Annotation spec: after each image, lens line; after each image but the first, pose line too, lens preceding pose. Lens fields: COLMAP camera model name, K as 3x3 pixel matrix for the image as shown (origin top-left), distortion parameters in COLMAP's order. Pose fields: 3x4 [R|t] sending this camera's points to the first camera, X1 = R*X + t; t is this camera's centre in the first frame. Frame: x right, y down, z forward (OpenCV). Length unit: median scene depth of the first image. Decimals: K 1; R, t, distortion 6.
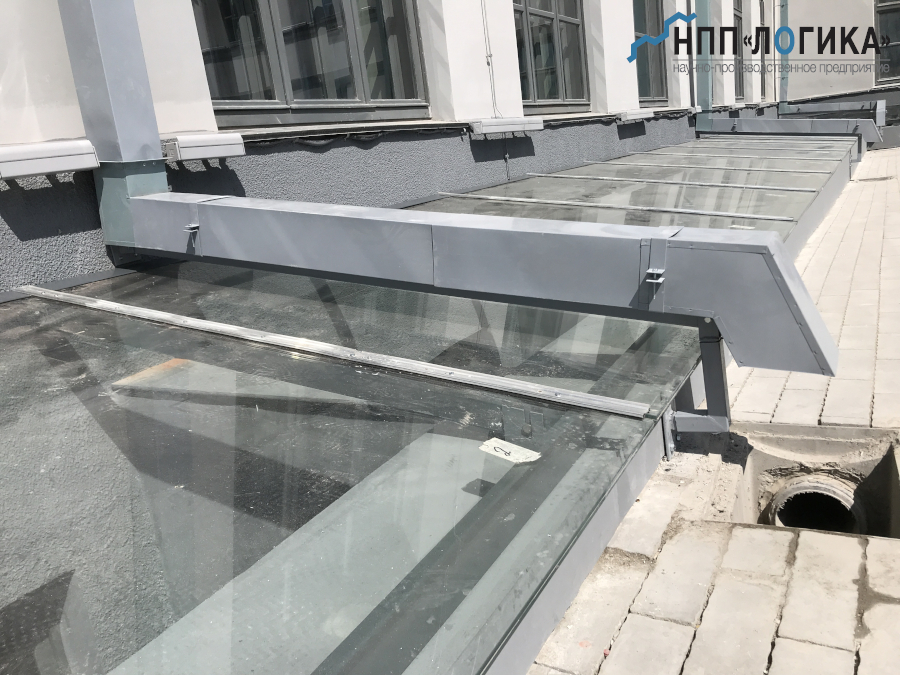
lens RADIAL K [[737.0, 0, 450.0], [0, 737.0, 337.5], [0, 0, 1]] dist [0.010632, 0.007247]
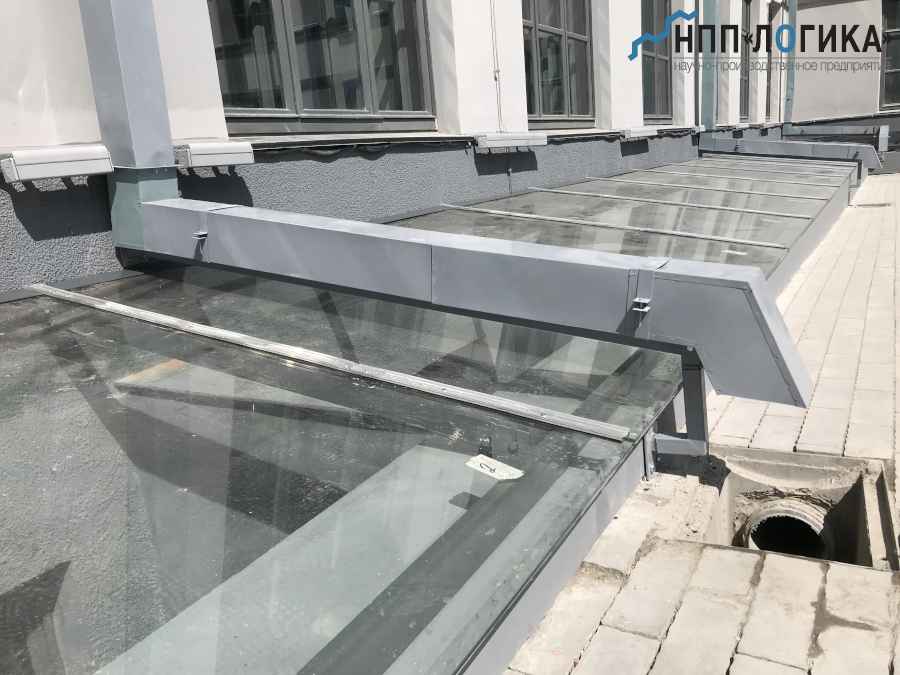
lens RADIAL K [[737.0, 0, 450.0], [0, 737.0, 337.5], [0, 0, 1]] dist [0.010632, 0.007247]
pose [[0.999143, 0.041322, 0.002355, 0.004462], [-0.041309, 0.999133, -0.005193, -0.017263], [-0.002568, 0.005091, 0.999984, -0.042715]]
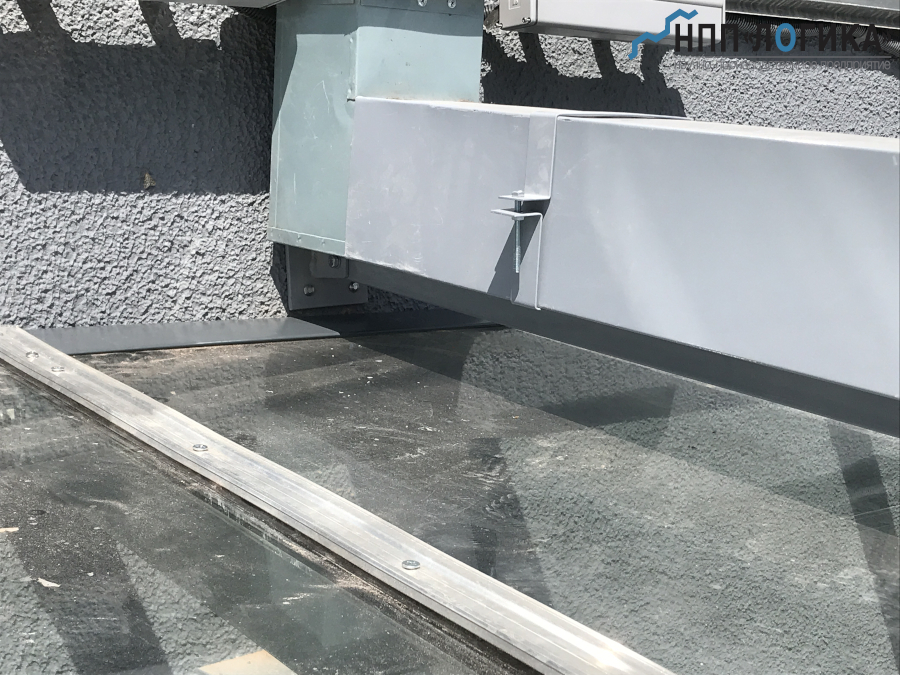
lens RADIAL K [[1416.7, 0, 450.0], [0, 1416.7, 337.5], [0, 0, 1]] dist [0.005387, 0.009358]
pose [[0.913662, 0.140879, -0.381280, -0.202296], [-0.190614, 0.976981, -0.095786, -0.053193], [0.359009, 0.160193, 0.919484, 0.625364]]
